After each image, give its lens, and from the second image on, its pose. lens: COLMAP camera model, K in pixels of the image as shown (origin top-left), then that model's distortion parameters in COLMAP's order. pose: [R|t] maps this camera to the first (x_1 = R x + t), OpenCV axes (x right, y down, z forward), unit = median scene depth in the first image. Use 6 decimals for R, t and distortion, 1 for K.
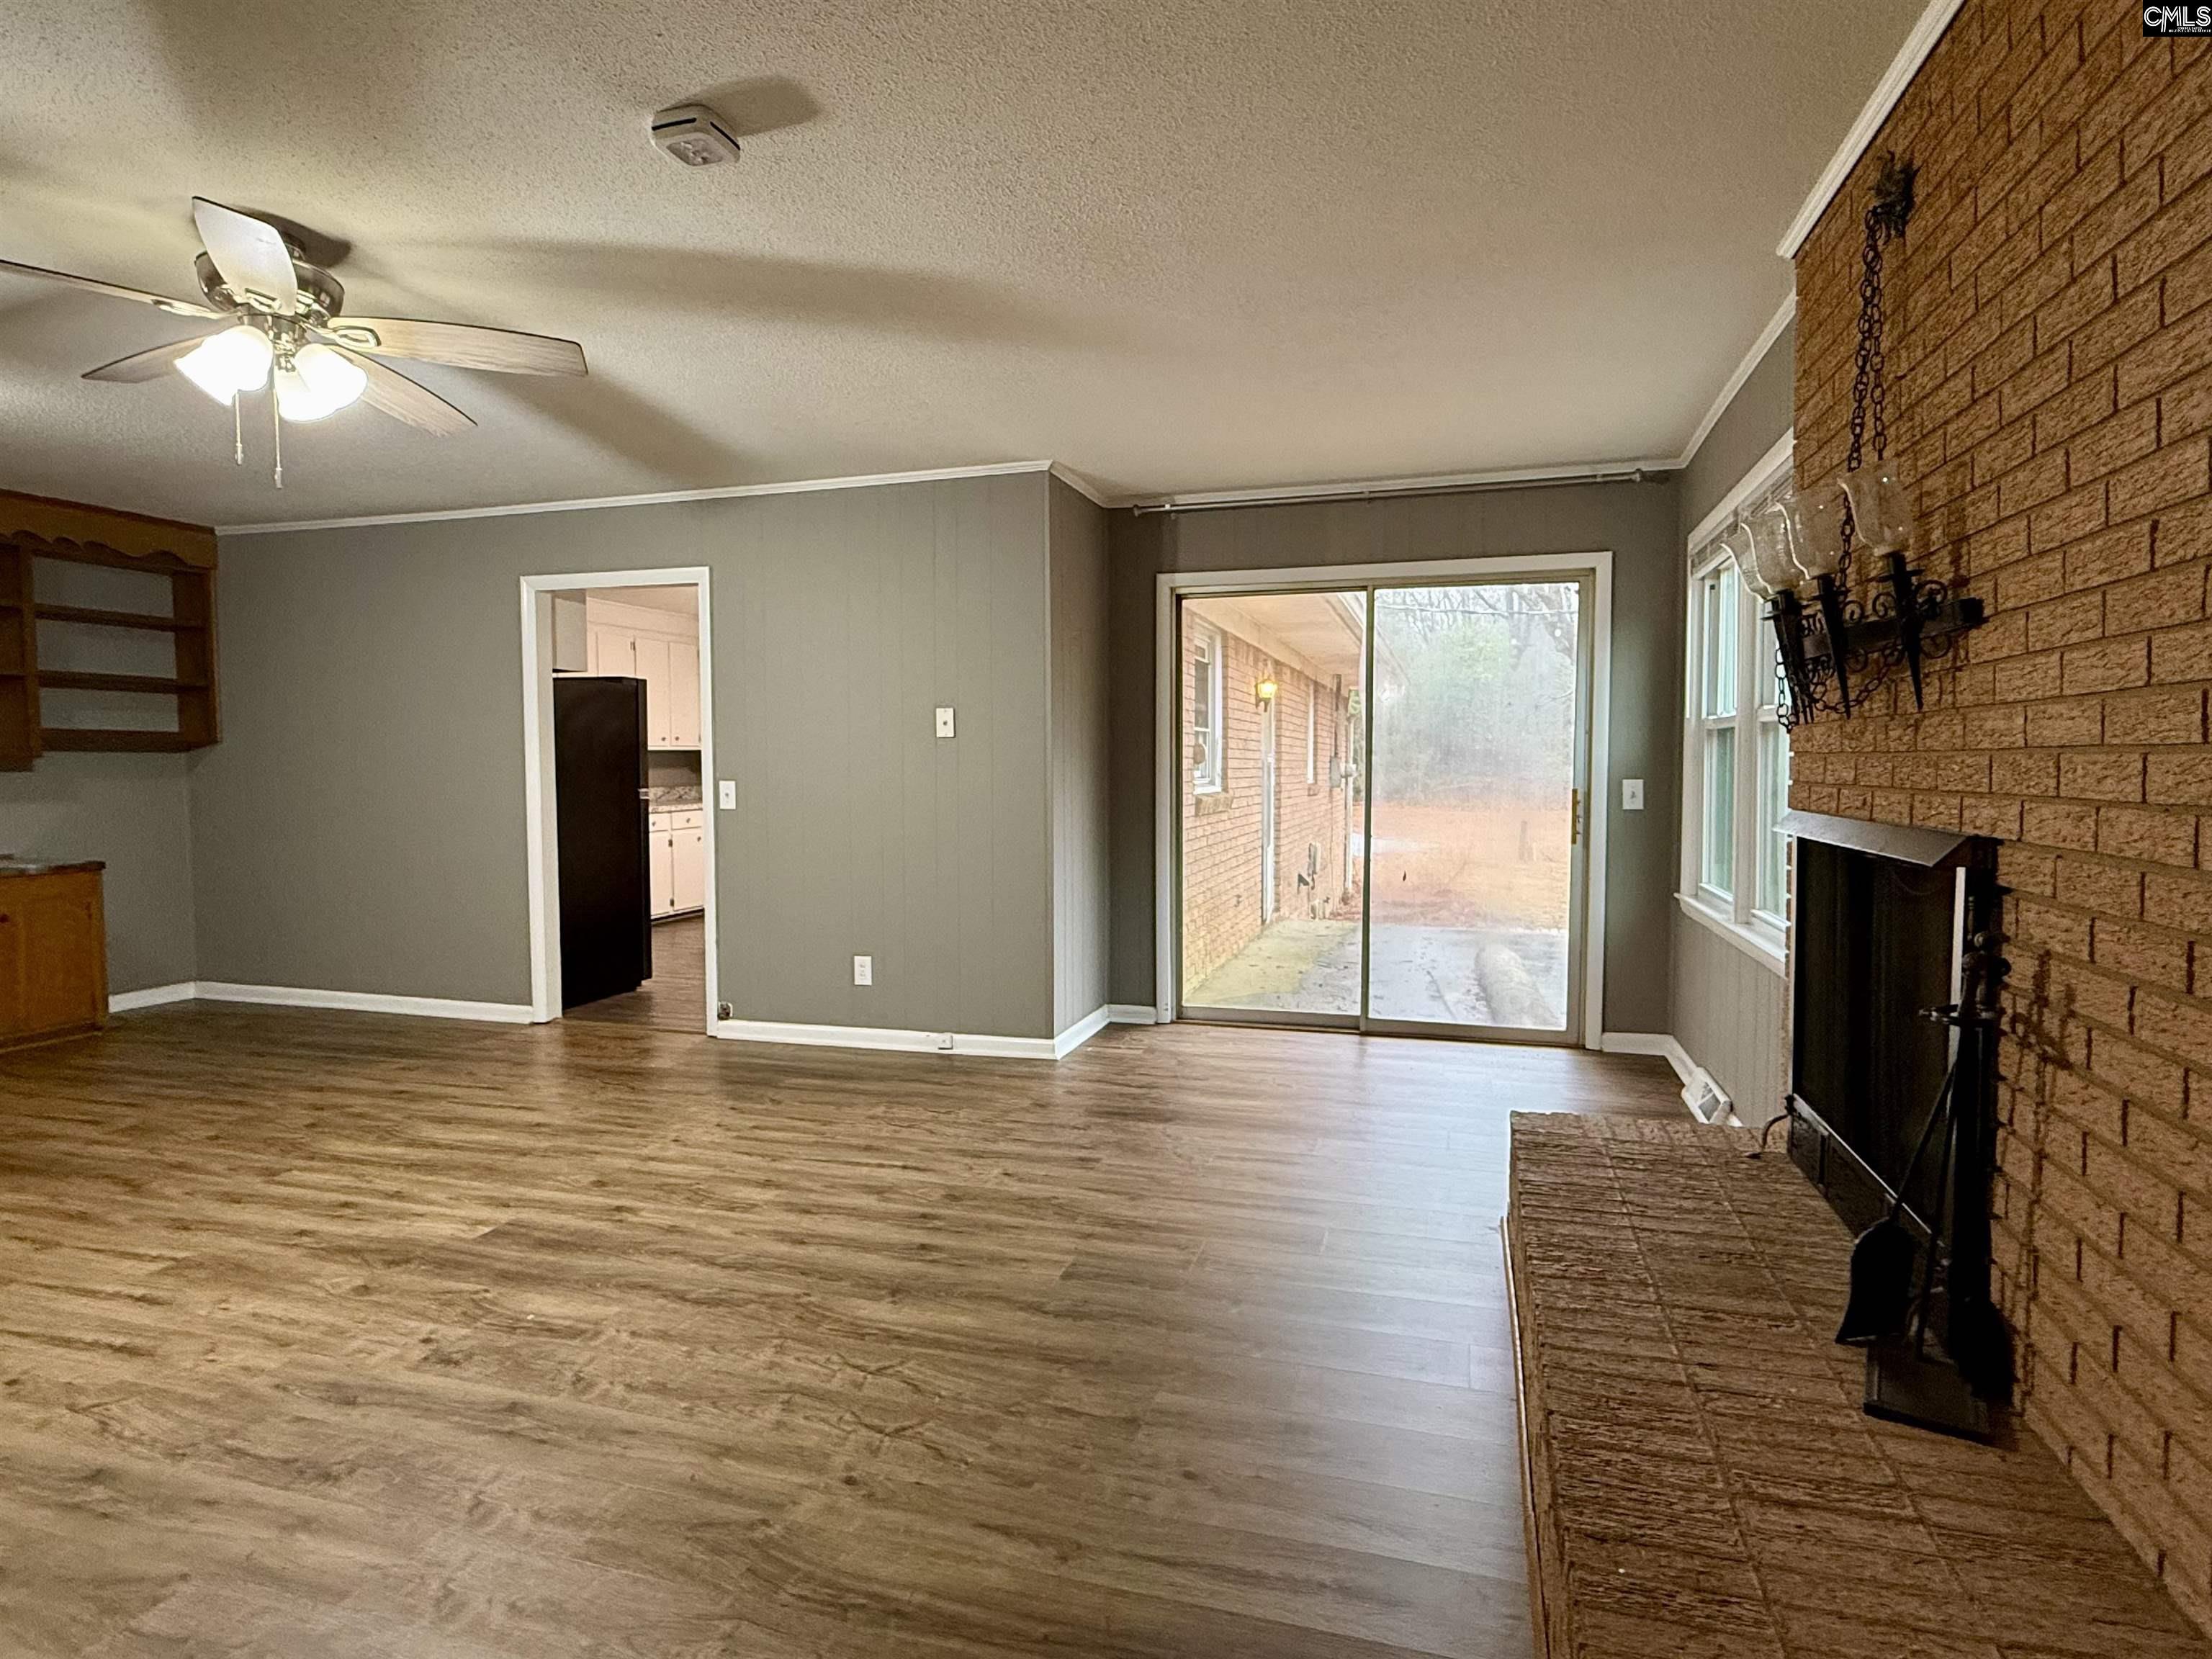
lens RADIAL K [[1188.2, 0, 1108.6], [0, 1188.2, 827.7], [0, 0, 1]] dist [0.000608, 0.000401]
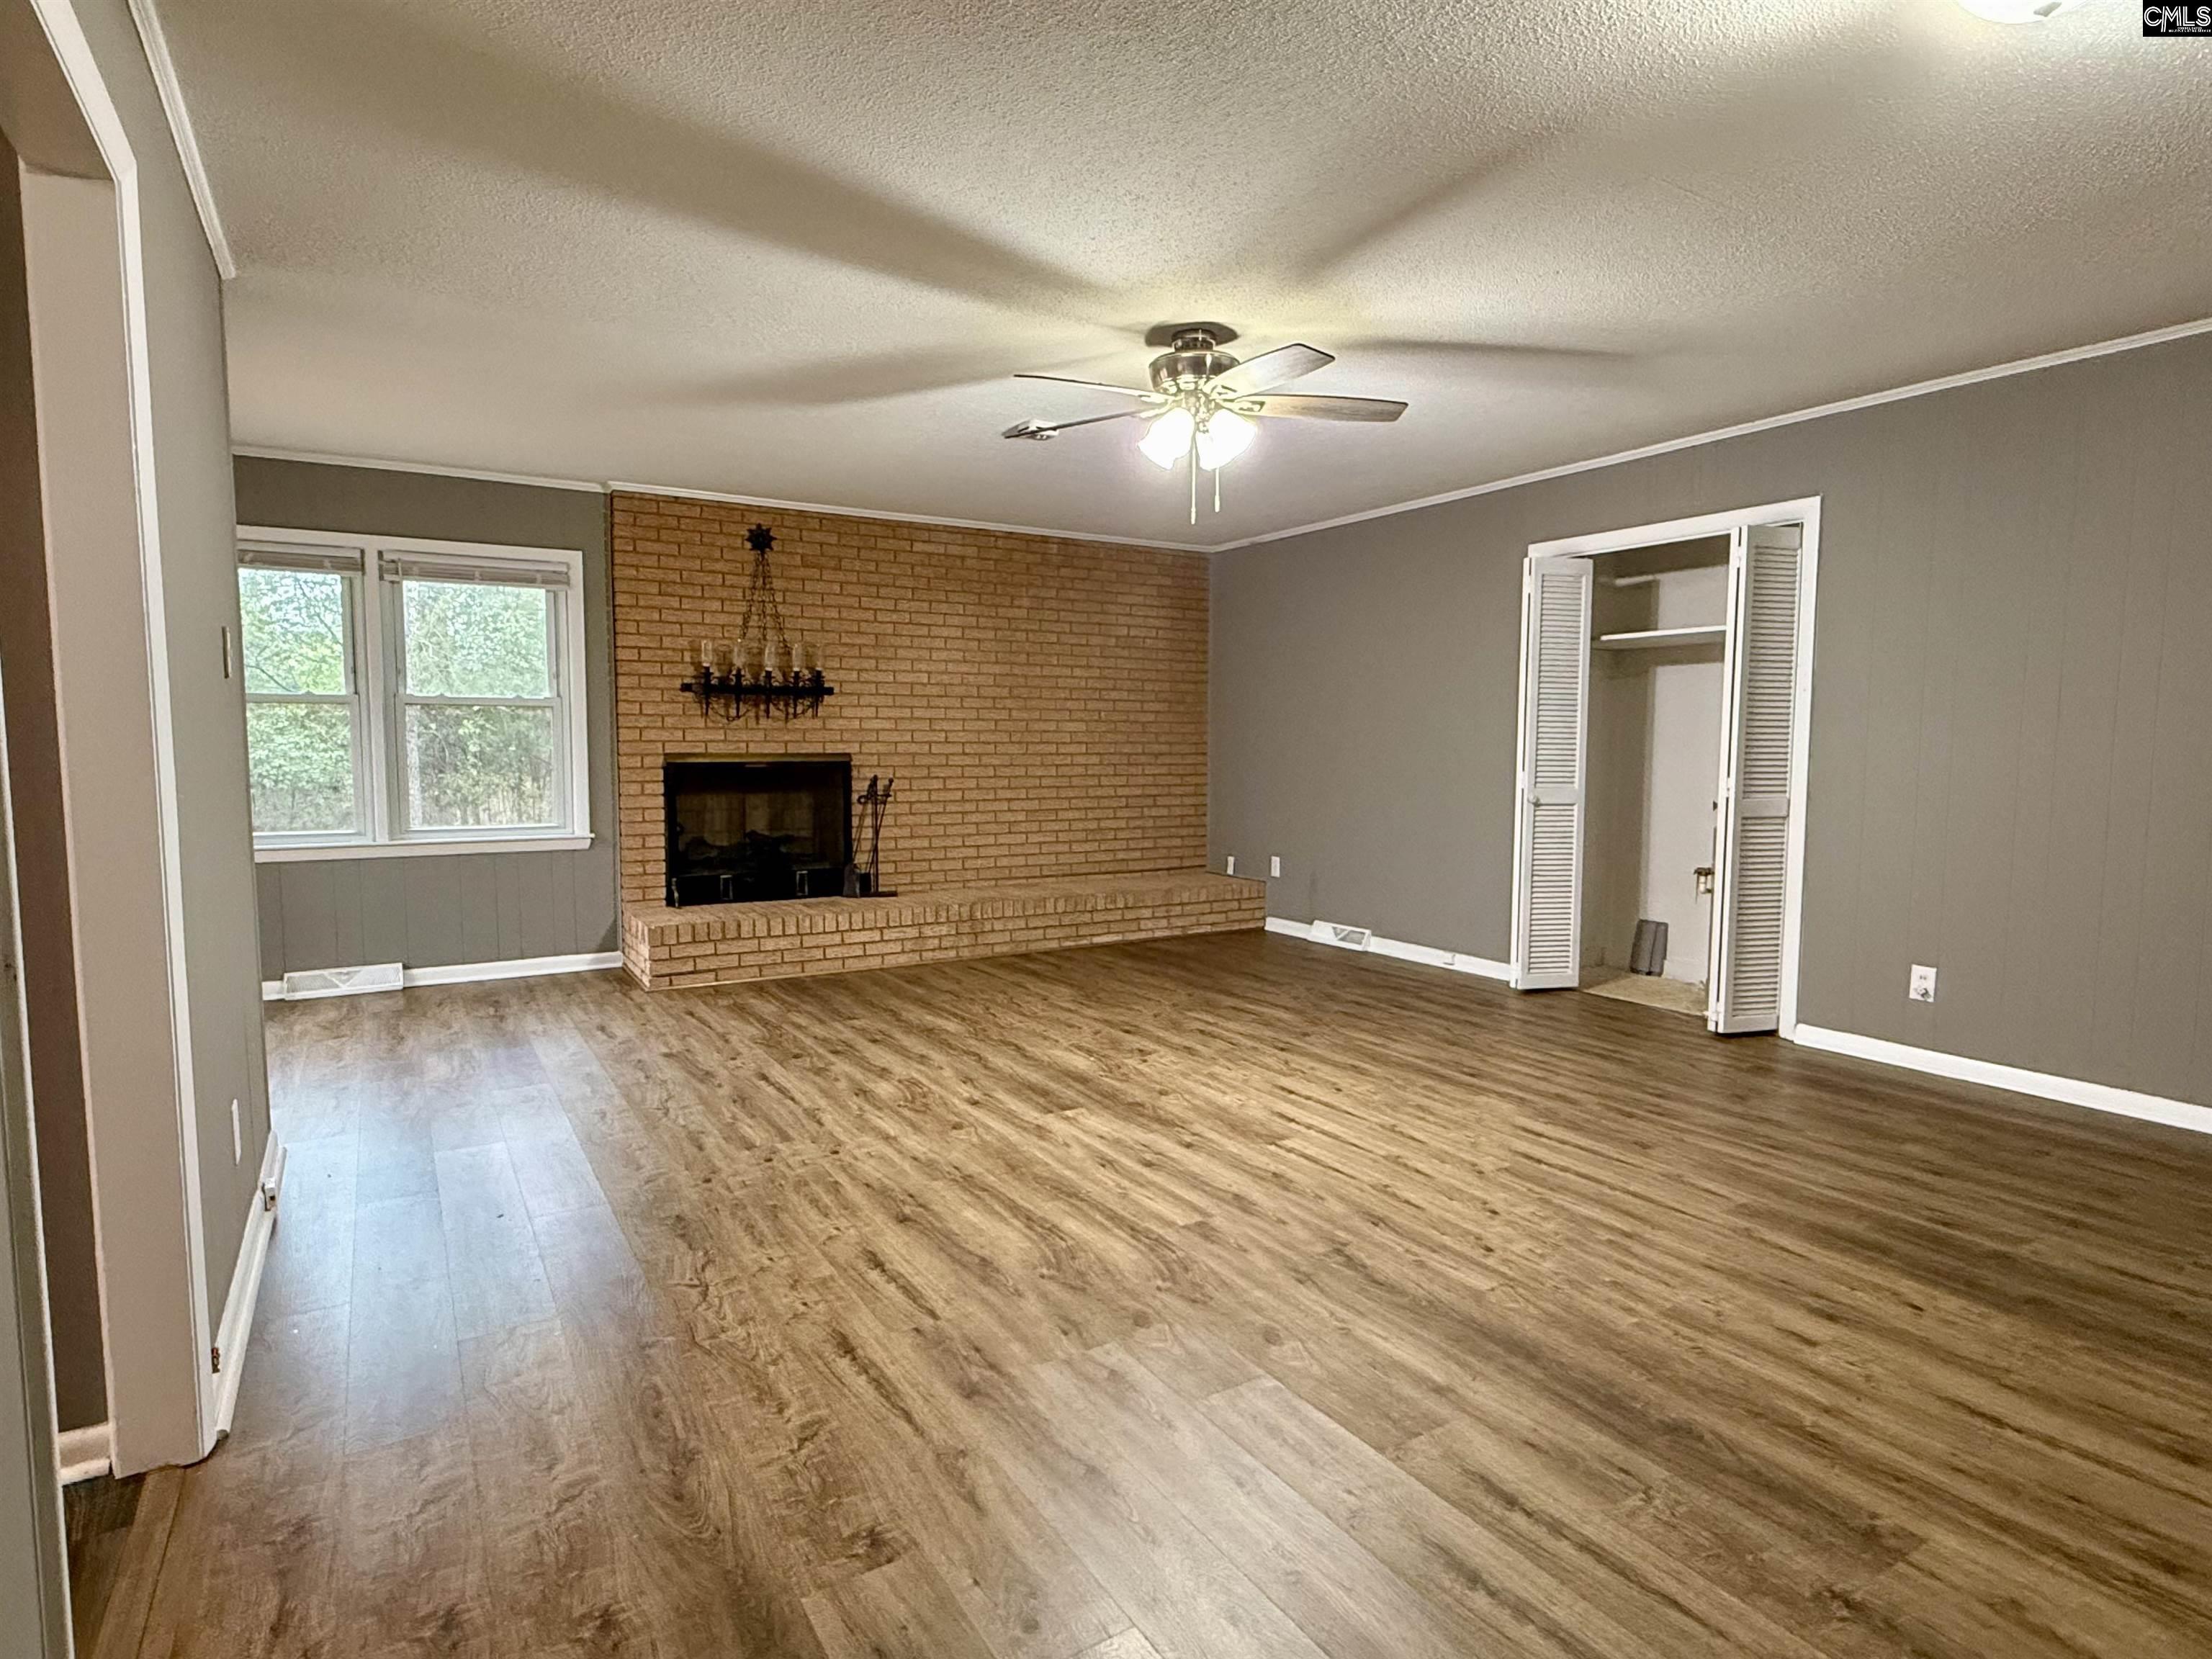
lens RADIAL K [[1188.2, 0, 1108.2], [0, 1188.2, 828.2], [0, 0, 1]] dist [0.000608, 0.000401]
pose [[-0.745894, -0.051591, 0.664064, -1.309640], [0.033827, 0.992775, 0.115124, -0.087458], [-0.665205, 0.108333, -0.738760, 1.788771]]
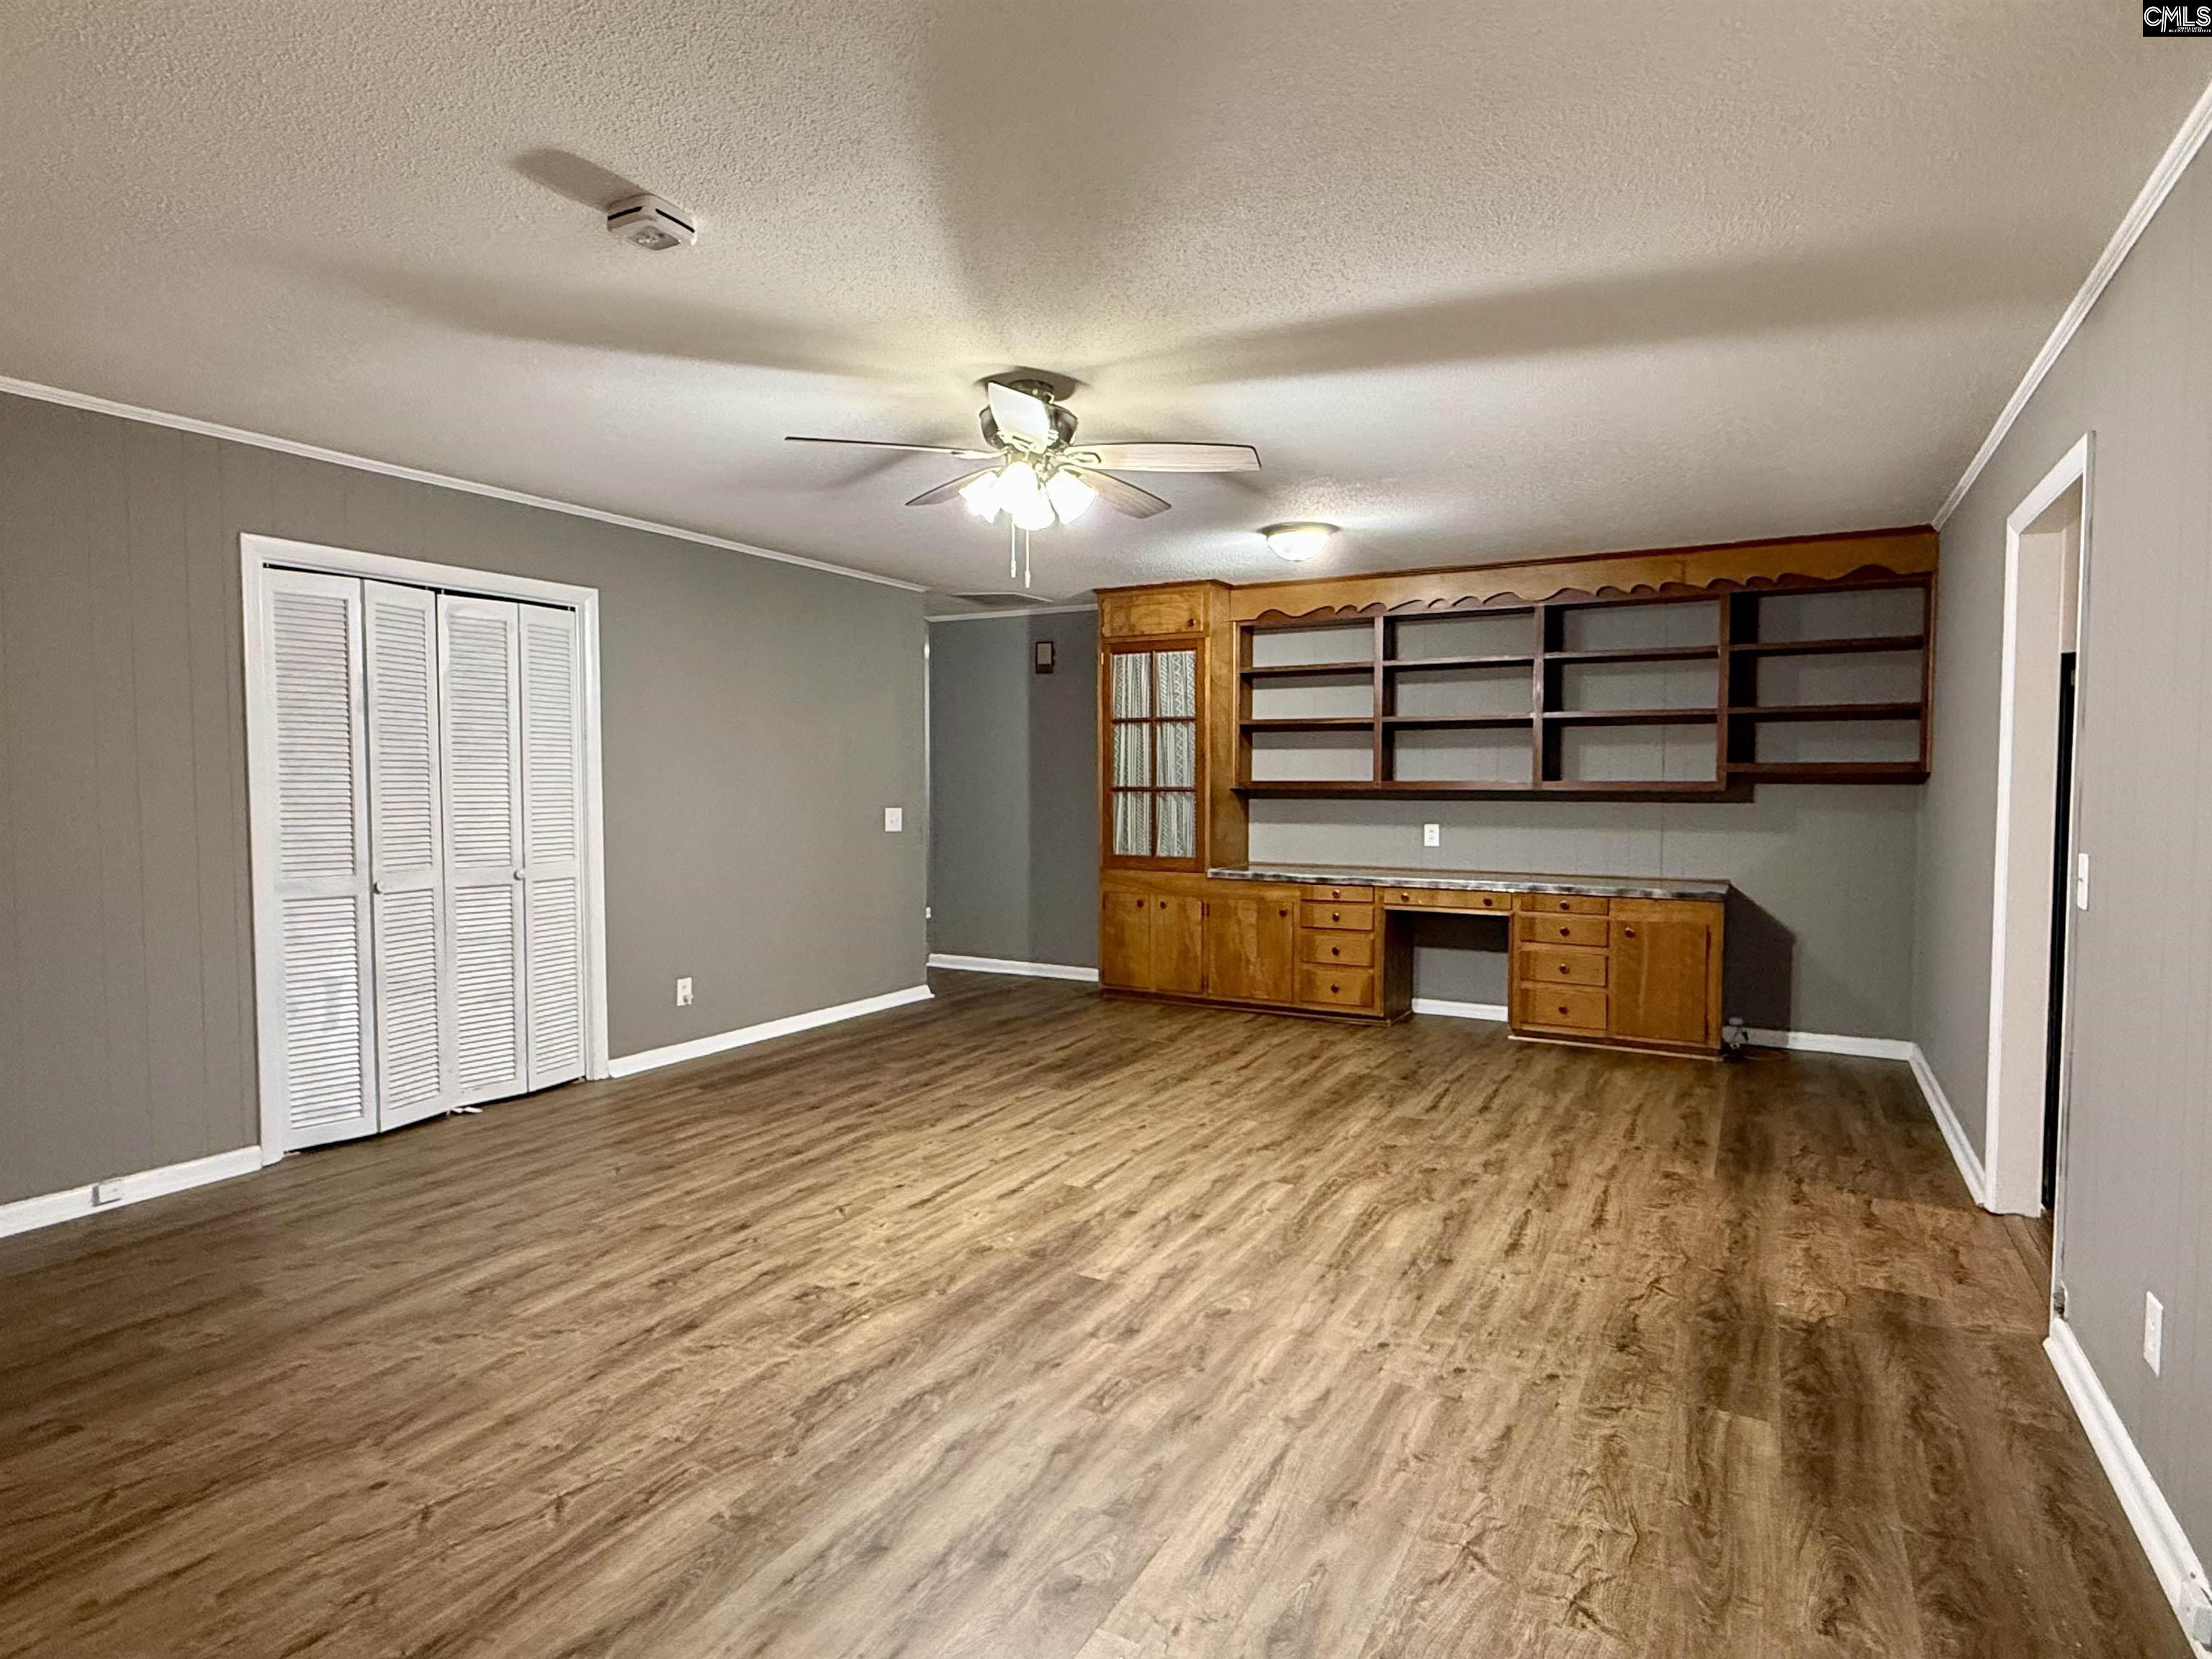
lens RADIAL K [[1188.2, 0, 1110.2], [0, 1188.2, 831.2], [0, 0, 1]] dist [0.000608, 0.000401]
pose [[-0.213144, 0.045059, -0.975981, 0.426920], [-0.053214, 0.996918, 0.057647, -0.093704], [0.975570, 0.064223, -0.210090, 1.160811]]
